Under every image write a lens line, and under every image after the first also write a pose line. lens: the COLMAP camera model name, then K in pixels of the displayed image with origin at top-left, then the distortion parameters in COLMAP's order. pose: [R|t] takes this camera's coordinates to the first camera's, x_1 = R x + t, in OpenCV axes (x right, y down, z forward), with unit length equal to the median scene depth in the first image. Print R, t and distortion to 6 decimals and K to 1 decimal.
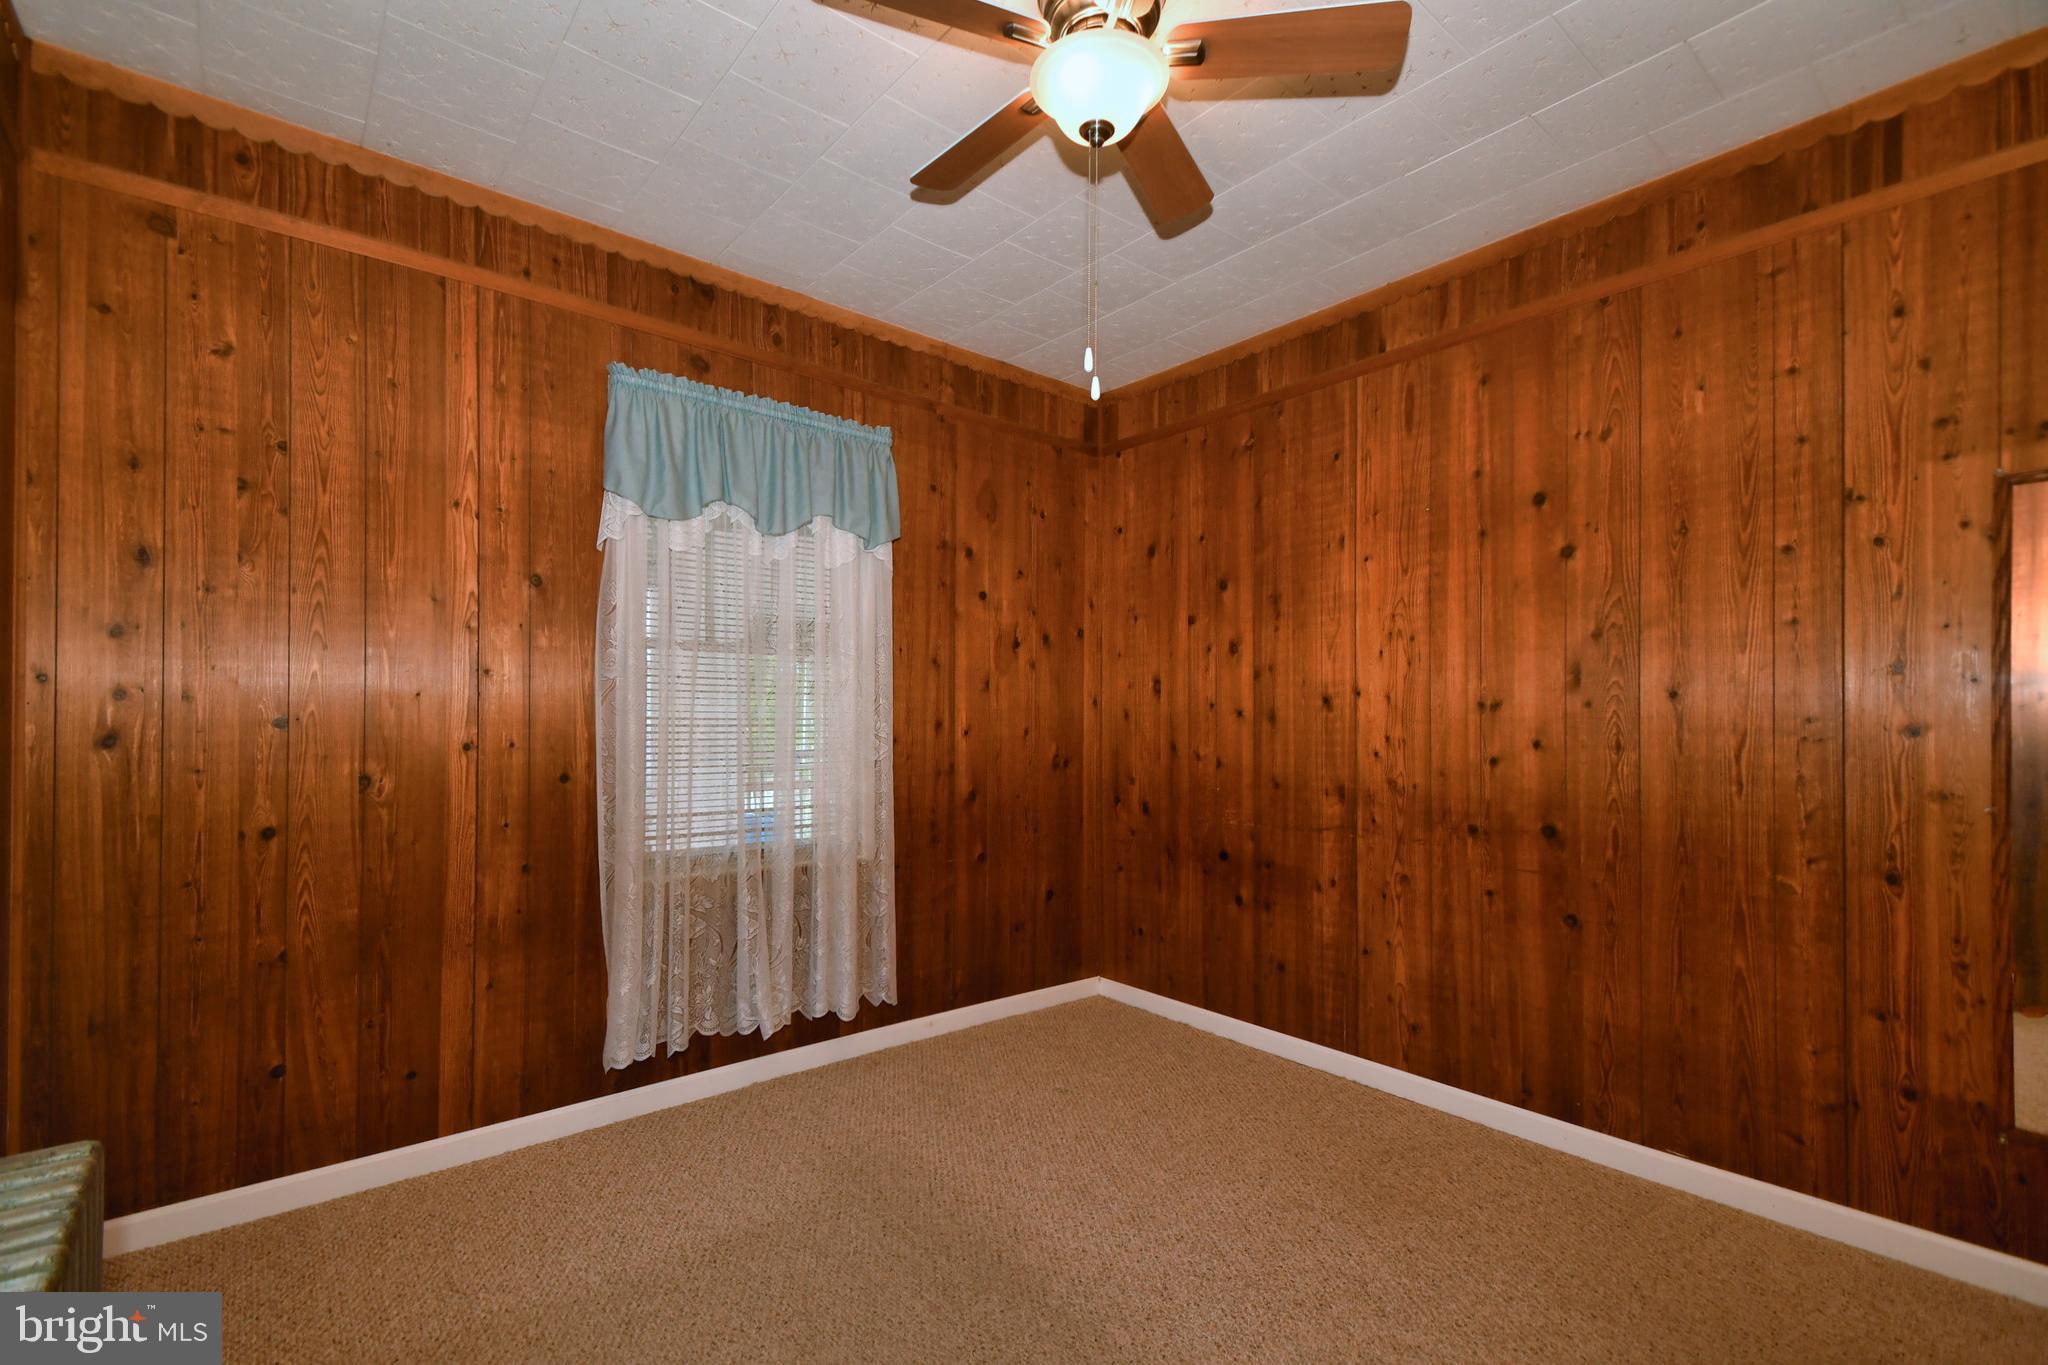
lens RADIAL K [[896.2, 0, 1004.5], [0, 896.2, 708.8], [0, 0, 1]] dist [0.027097, -0.015599]
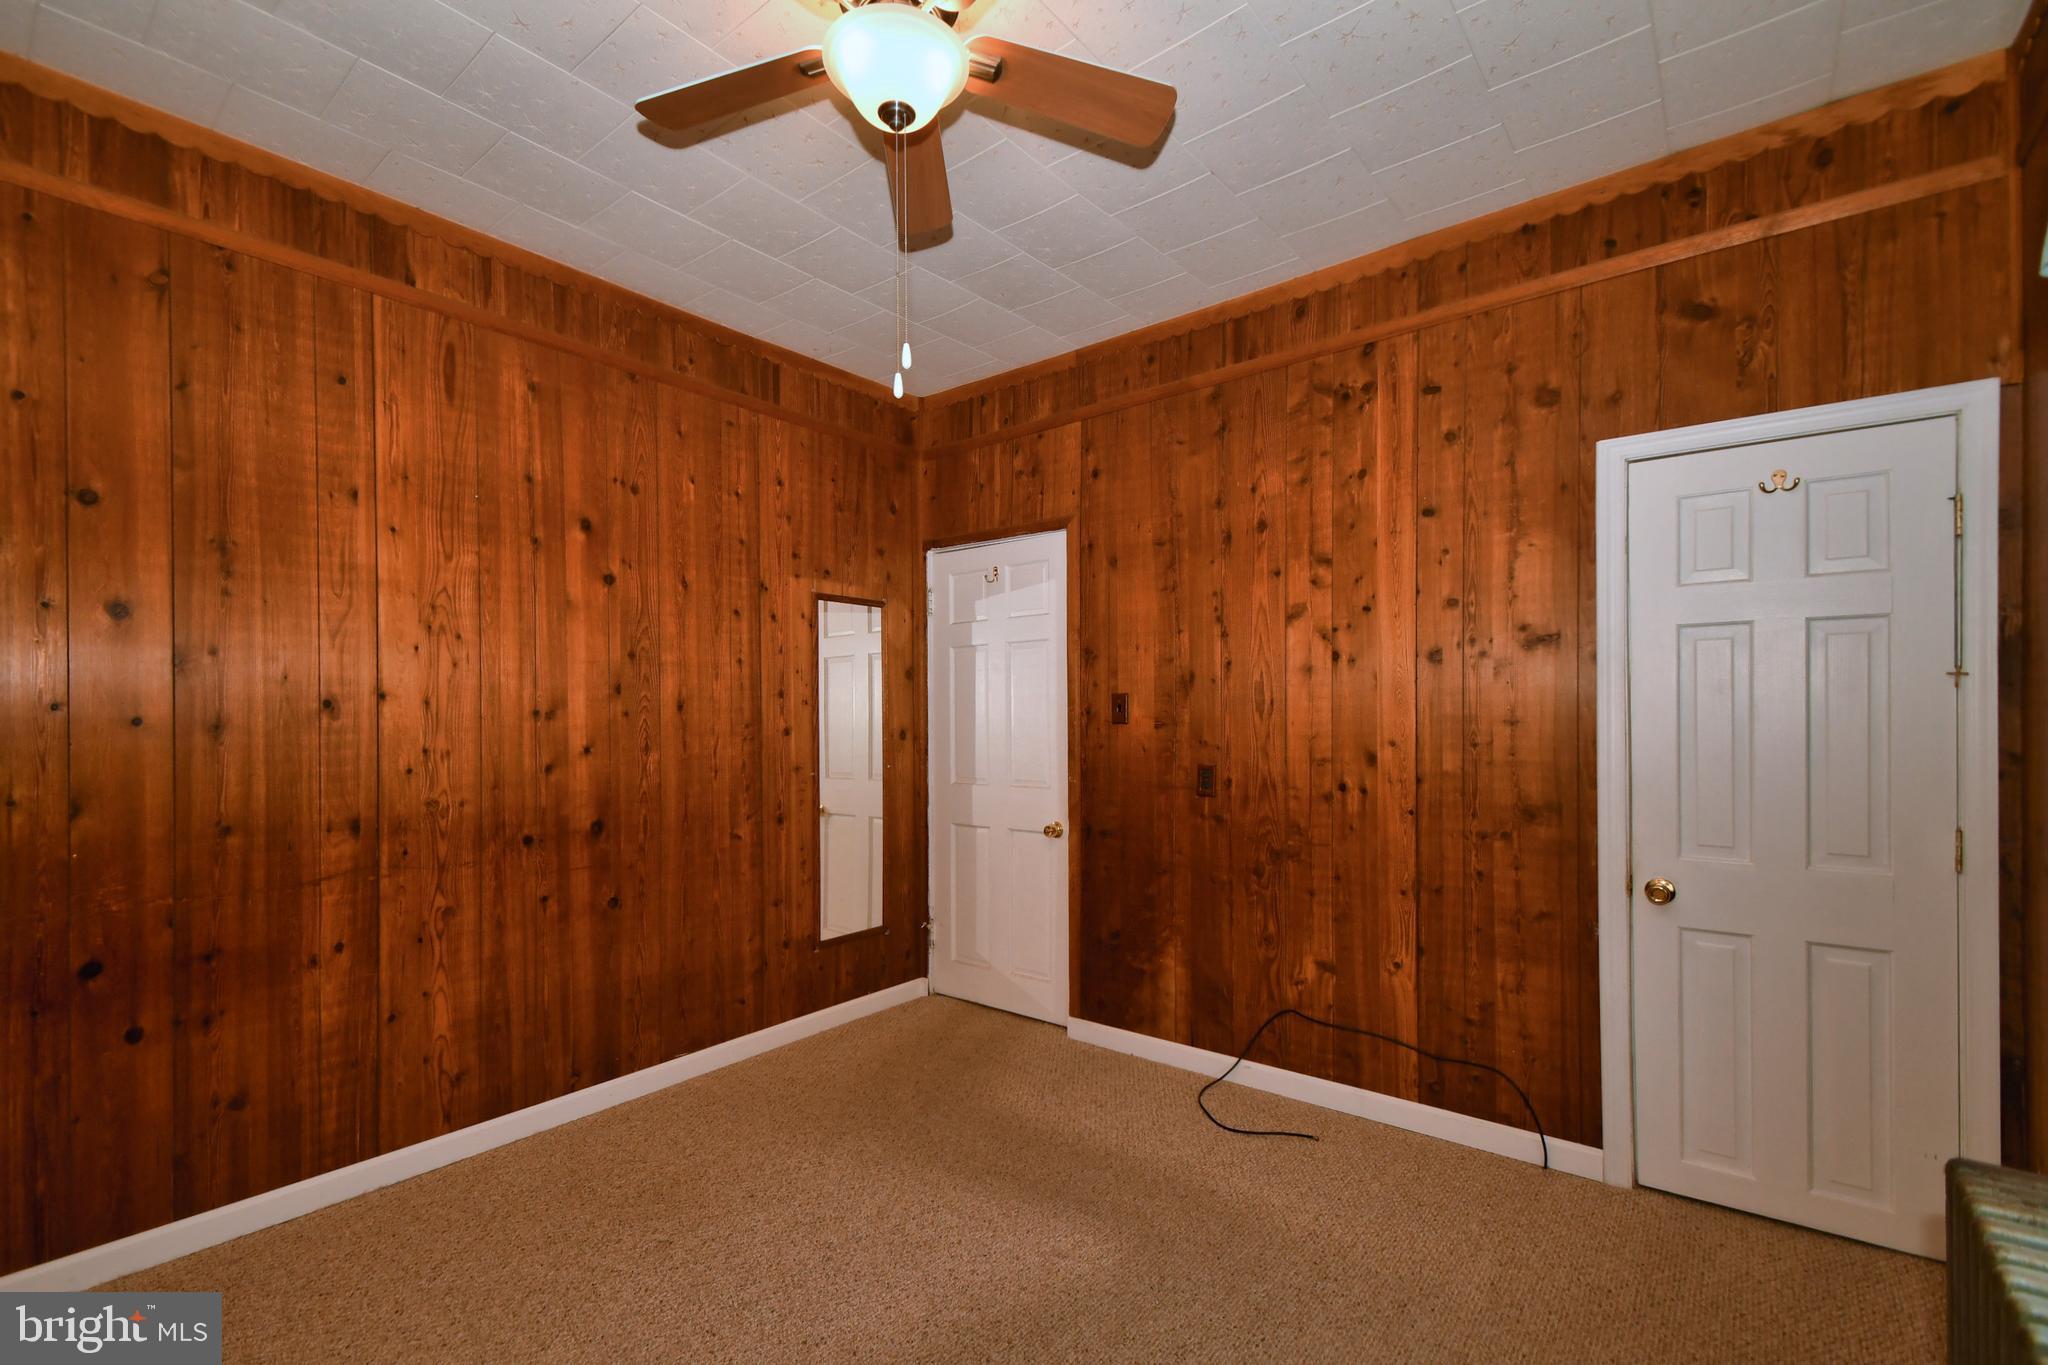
lens RADIAL K [[896.2, 0, 1033.1], [0, 896.2, 727.9], [0, 0, 1]] dist [0.027097, -0.015599]
pose [[-0.213565, -0.001997, 0.976927, -0.558274], [-0.000295, 0.999998, 0.001980, 0.010018], [-0.976929, 0.000134, -0.213565, 0.671419]]
